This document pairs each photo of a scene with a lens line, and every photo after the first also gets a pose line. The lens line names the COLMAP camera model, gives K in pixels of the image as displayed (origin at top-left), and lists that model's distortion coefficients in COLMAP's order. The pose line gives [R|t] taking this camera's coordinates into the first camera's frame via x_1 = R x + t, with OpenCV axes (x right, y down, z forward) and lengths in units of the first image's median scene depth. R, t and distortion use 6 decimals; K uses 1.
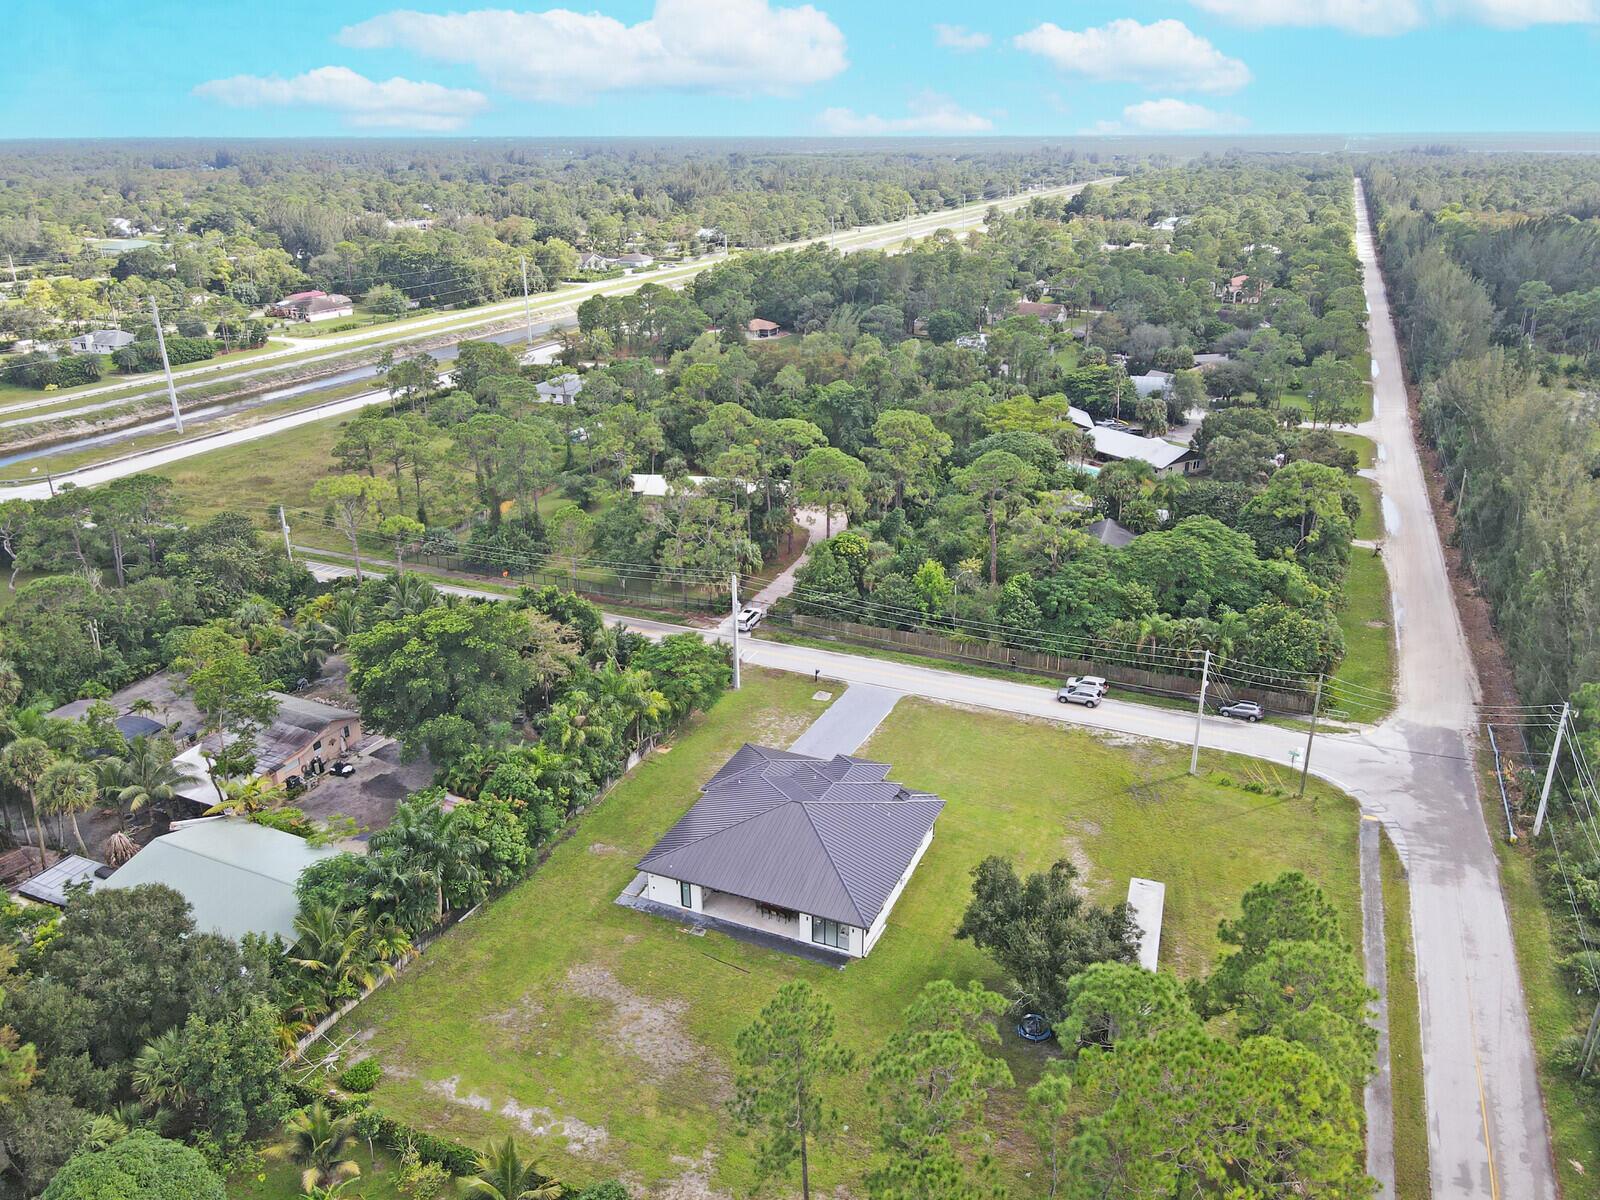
lens RADIAL K [[1187.5, 0, 805.2], [0, 1187.5, 585.7], [0, 0, 1]] dist [0.004829, 0.023829]
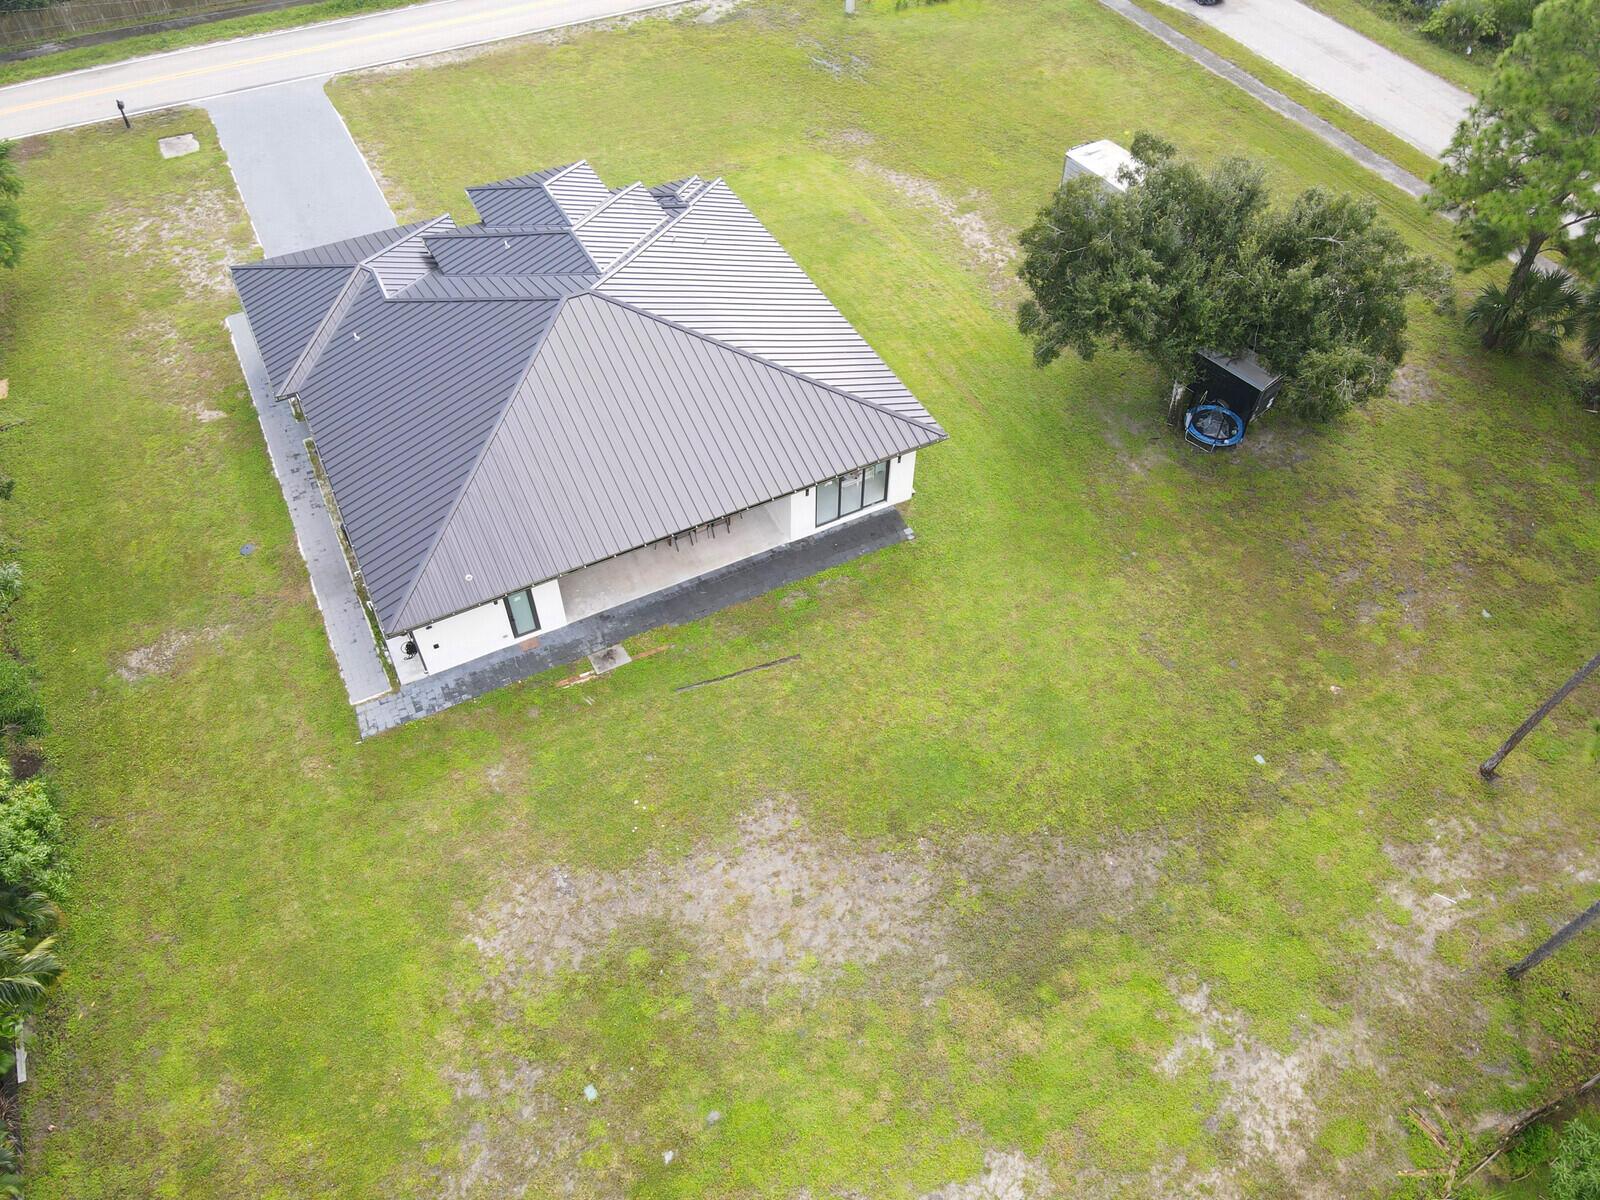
lens RADIAL K [[1170.4, 0, 805.9], [0, 1170.4, 596.6], [0, 0, 1]] dist [0.008294, 0.009951]
pose [[0.633946, -0.582946, 0.508218, -0.171810], [0.271300, 0.783009, 0.559726, 0.038485], [-0.724230, -0.216956, 0.654539, 0.470019]]
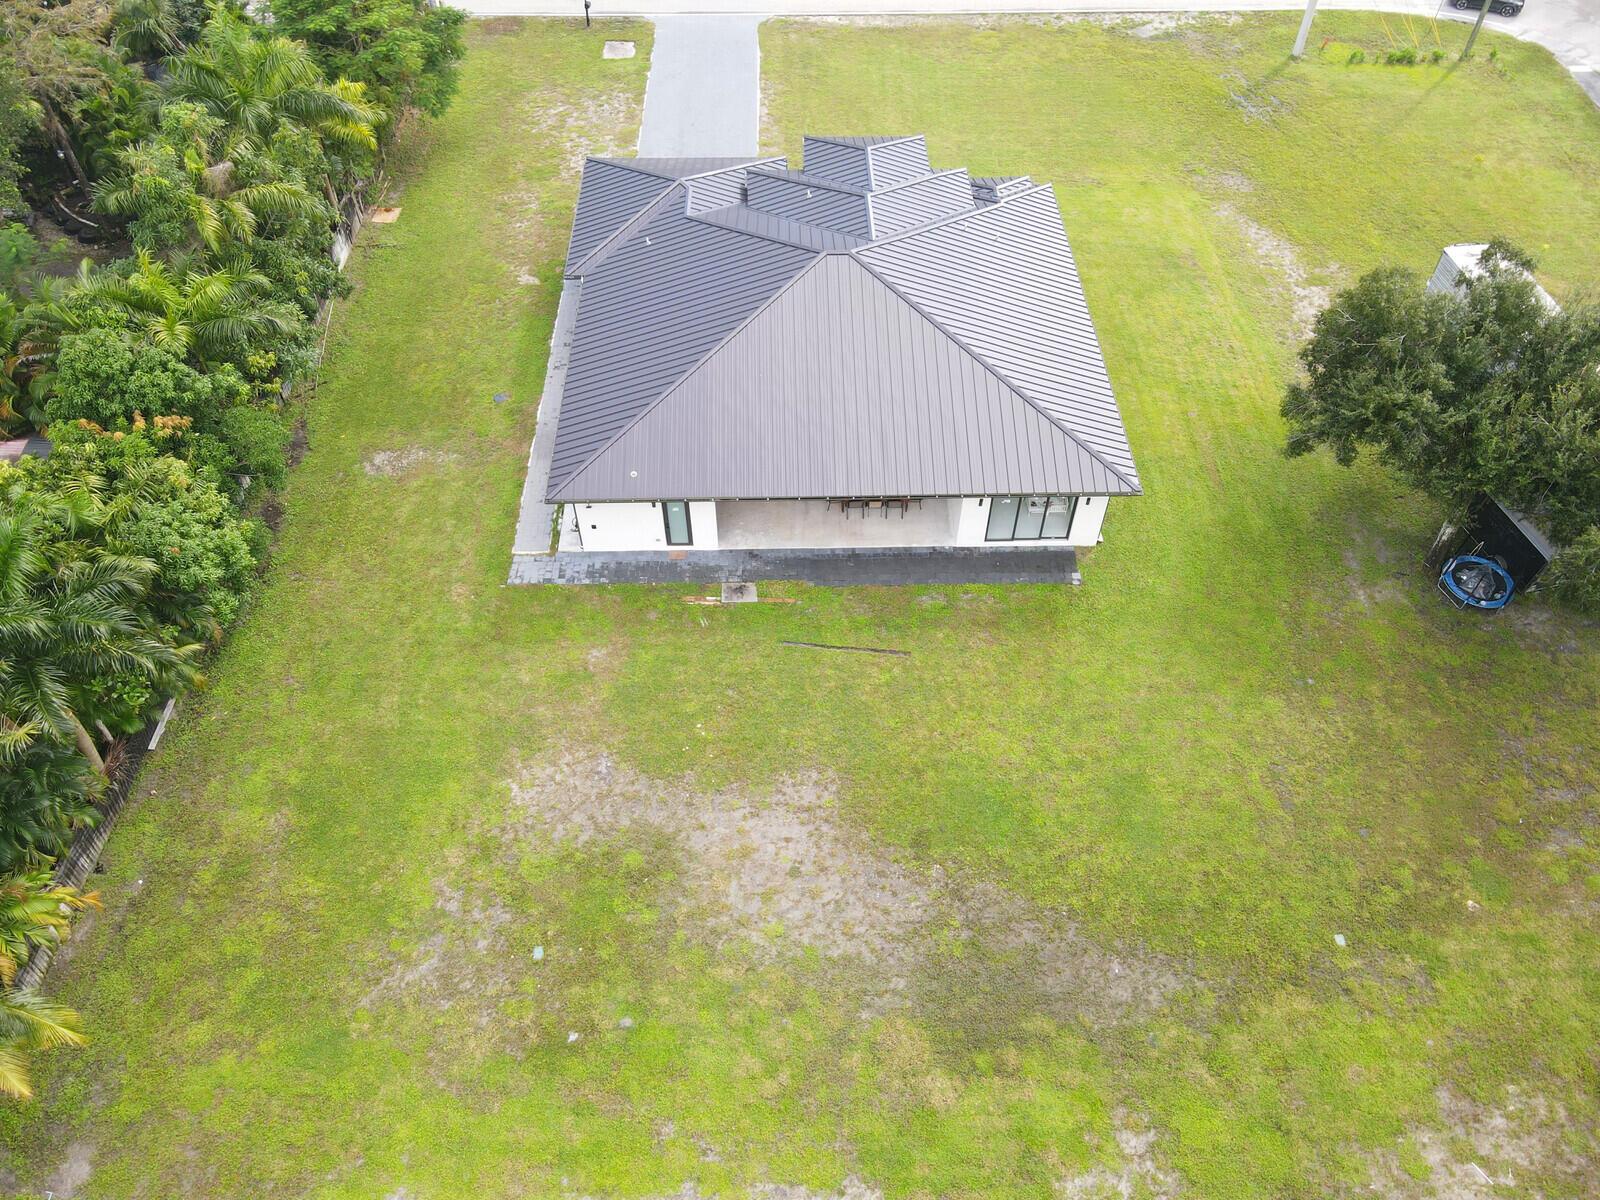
lens RADIAL K [[1170.4, 0, 805.9], [0, 1170.4, 596.6], [0, 0, 1]] dist [0.008294, 0.009951]
pose [[0.908380, -0.313850, 0.276305, -0.131663], [0.144006, 0.855171, 0.497941, 0.052750], [-0.392567, -0.412530, 0.822016, 0.435554]]
